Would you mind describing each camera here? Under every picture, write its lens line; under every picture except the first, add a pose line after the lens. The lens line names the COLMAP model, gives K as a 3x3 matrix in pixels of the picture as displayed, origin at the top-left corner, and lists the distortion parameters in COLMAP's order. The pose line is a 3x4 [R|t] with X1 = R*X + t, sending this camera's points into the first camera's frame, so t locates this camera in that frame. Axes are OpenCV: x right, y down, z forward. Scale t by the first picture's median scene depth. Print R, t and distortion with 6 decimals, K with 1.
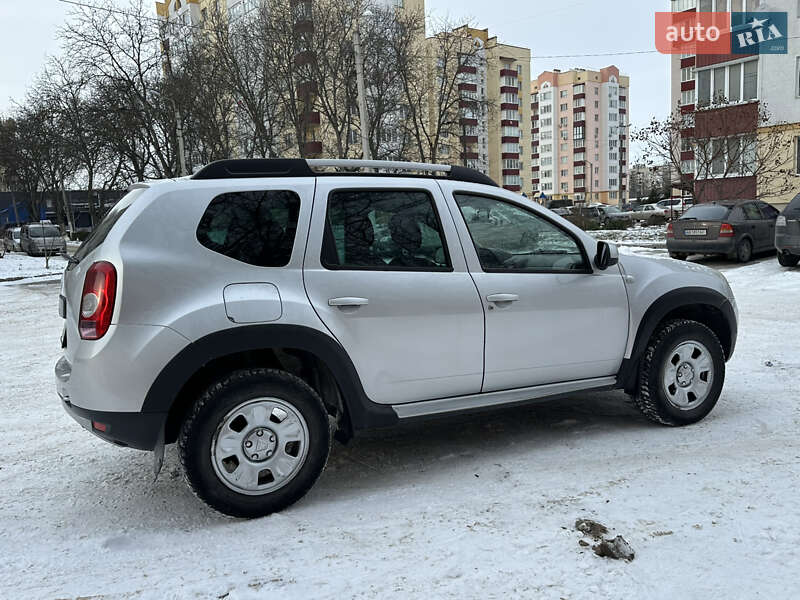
lens RADIAL K [[649.2, 0, 405.6], [0, 649.2, 304.0], [0, 0, 1]] dist [0.076403, -0.102931]
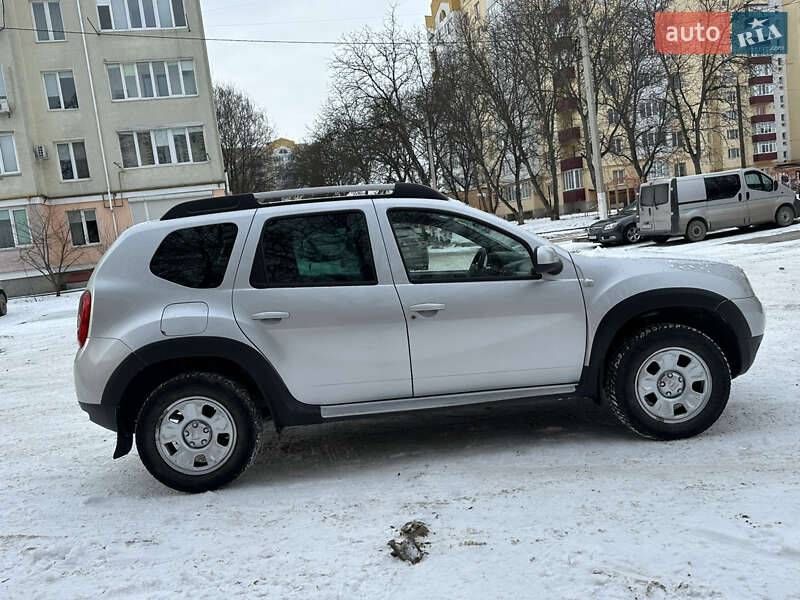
lens RADIAL K [[649.2, 0, 407.8], [0, 649.2, 304.4], [0, 0, 1]] dist [0.076403, -0.102931]
pose [[0.916655, -0.021057, -0.399125, 0.531443], [0.026996, 0.999593, 0.009265, -0.024639], [0.398767, -0.019268, 0.916850, 0.027677]]
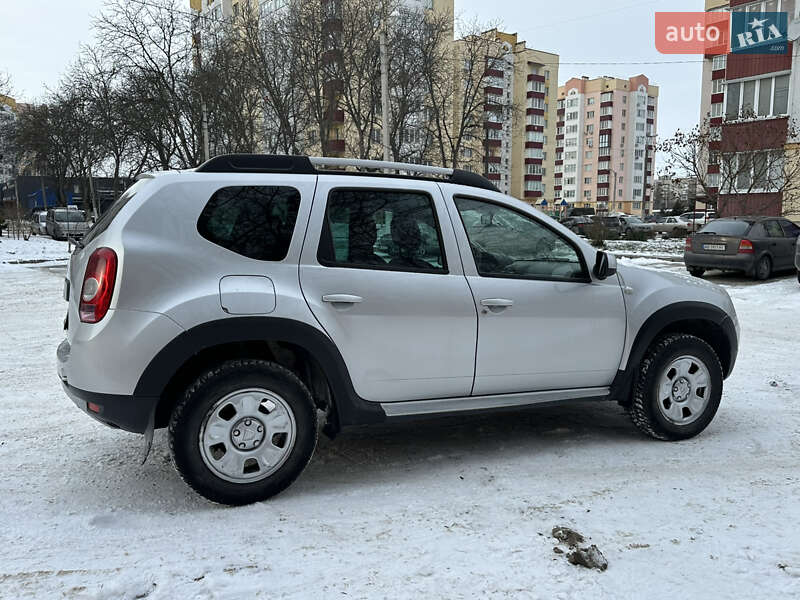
lens RADIAL K [[649.2, 0, 396.3], [0, 649.2, 302.7], [0, 0, 1]] dist [0.076403, -0.102931]
pose [[0.998022, 0.050383, -0.037593, 0.031136], [-0.050489, 0.998723, -0.001879, 0.000200], [0.037450, 0.003773, 0.999291, -0.010548]]
